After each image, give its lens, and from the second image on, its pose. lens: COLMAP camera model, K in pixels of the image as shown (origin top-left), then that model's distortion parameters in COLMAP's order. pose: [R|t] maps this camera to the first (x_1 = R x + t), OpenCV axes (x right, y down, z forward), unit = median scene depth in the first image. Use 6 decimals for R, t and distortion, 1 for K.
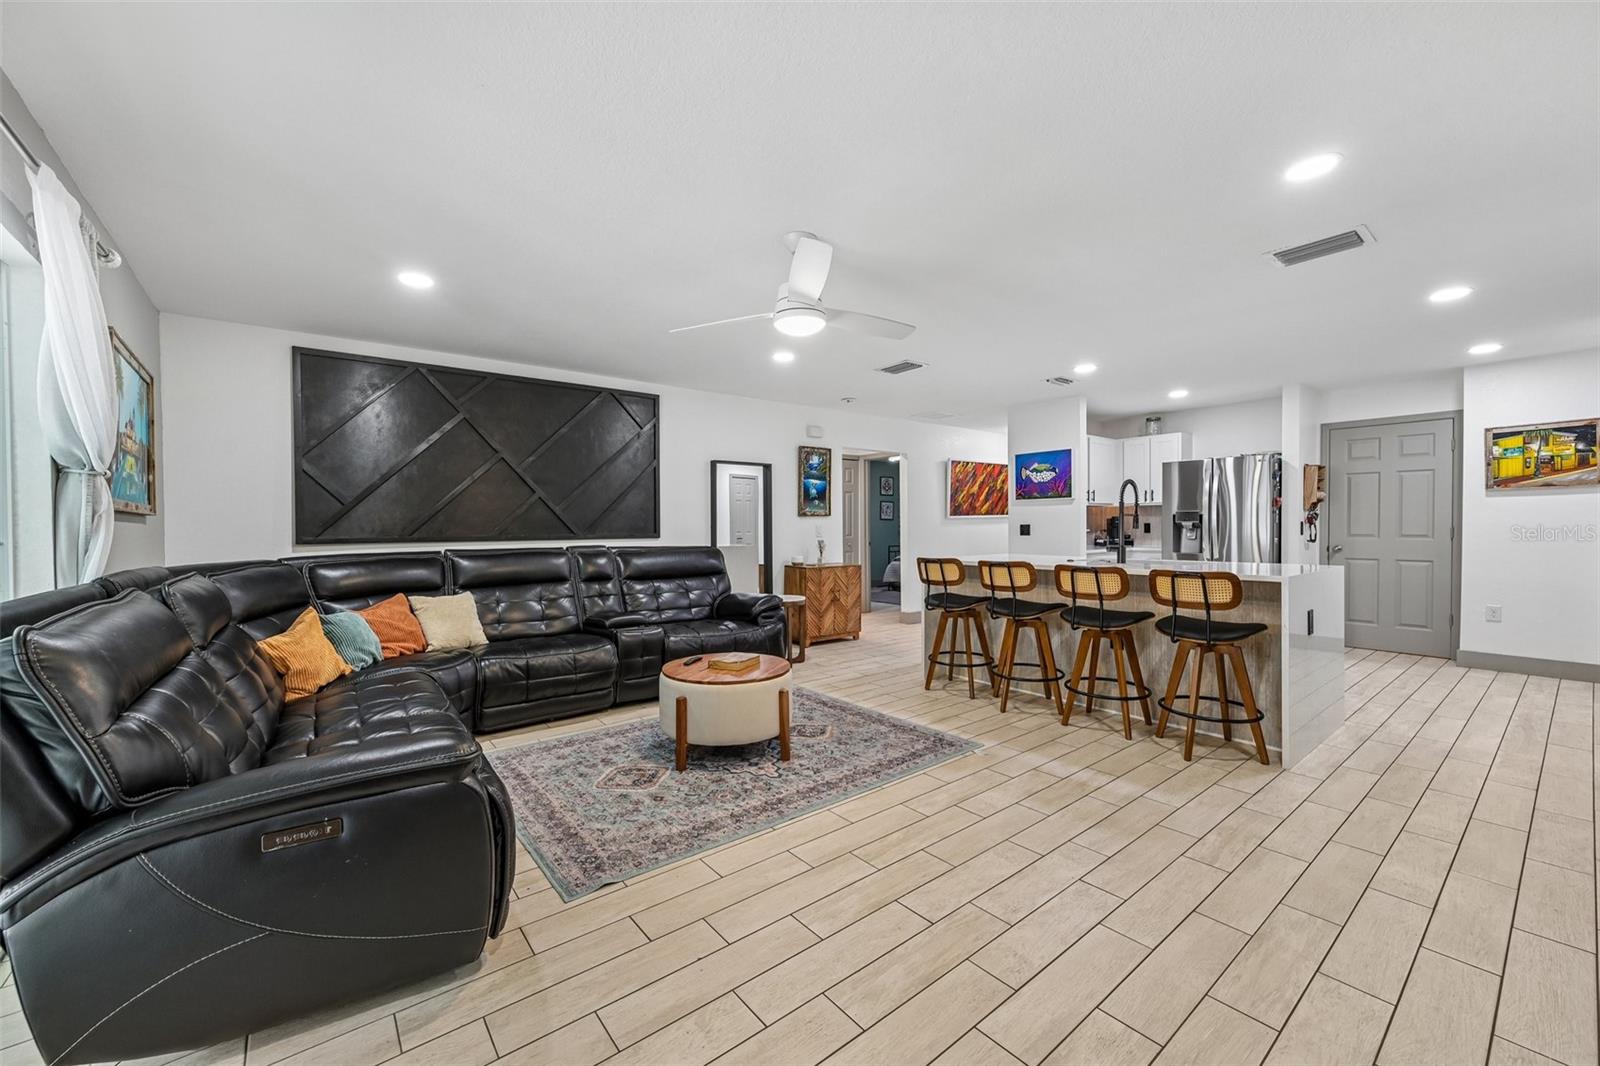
lens RADIAL K [[628.6, 0, 801.4], [0, 628.6, 534.6], [0, 0, 1]] dist [-0.008678, 0.000678]
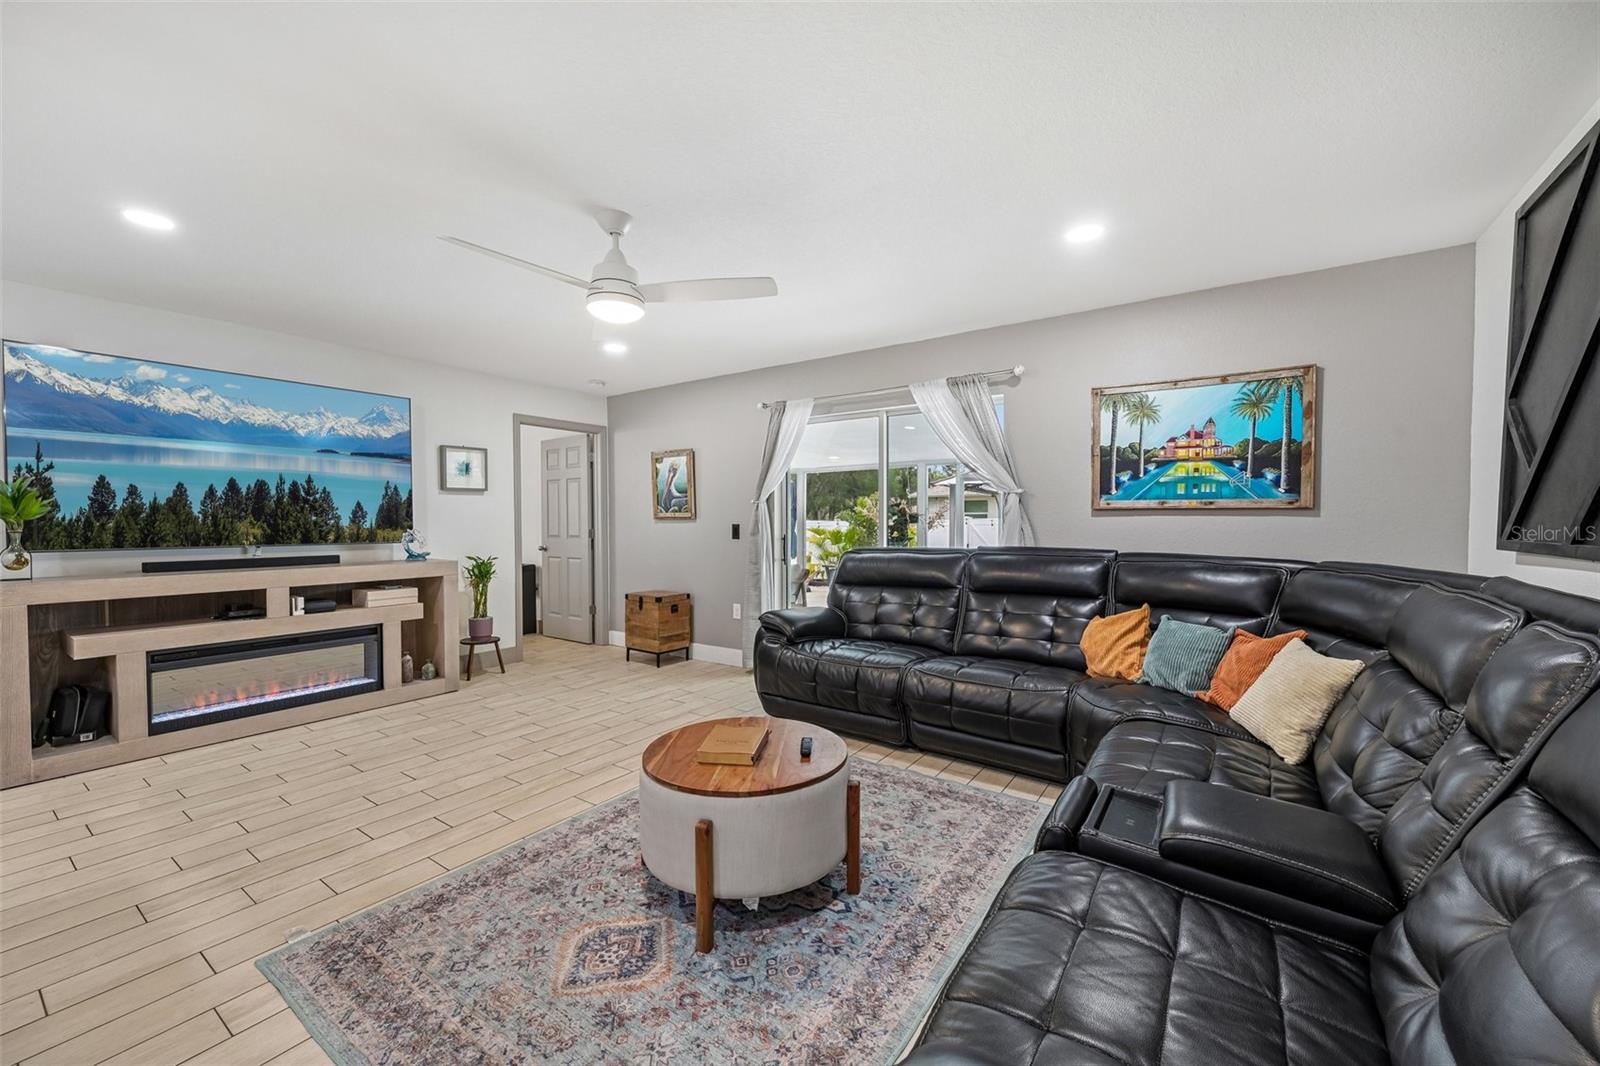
lens RADIAL K [[628.6, 0, 799.5], [0, 628.6, 532.4], [0, 0, 1]] dist [-0.008678, 0.000678]
pose [[-0.958399, 0.014262, -0.285076, 0.007985], [0.005010, 0.999438, 0.033155, -0.032436], [0.285389, 0.030348, -0.957931, 1.828944]]
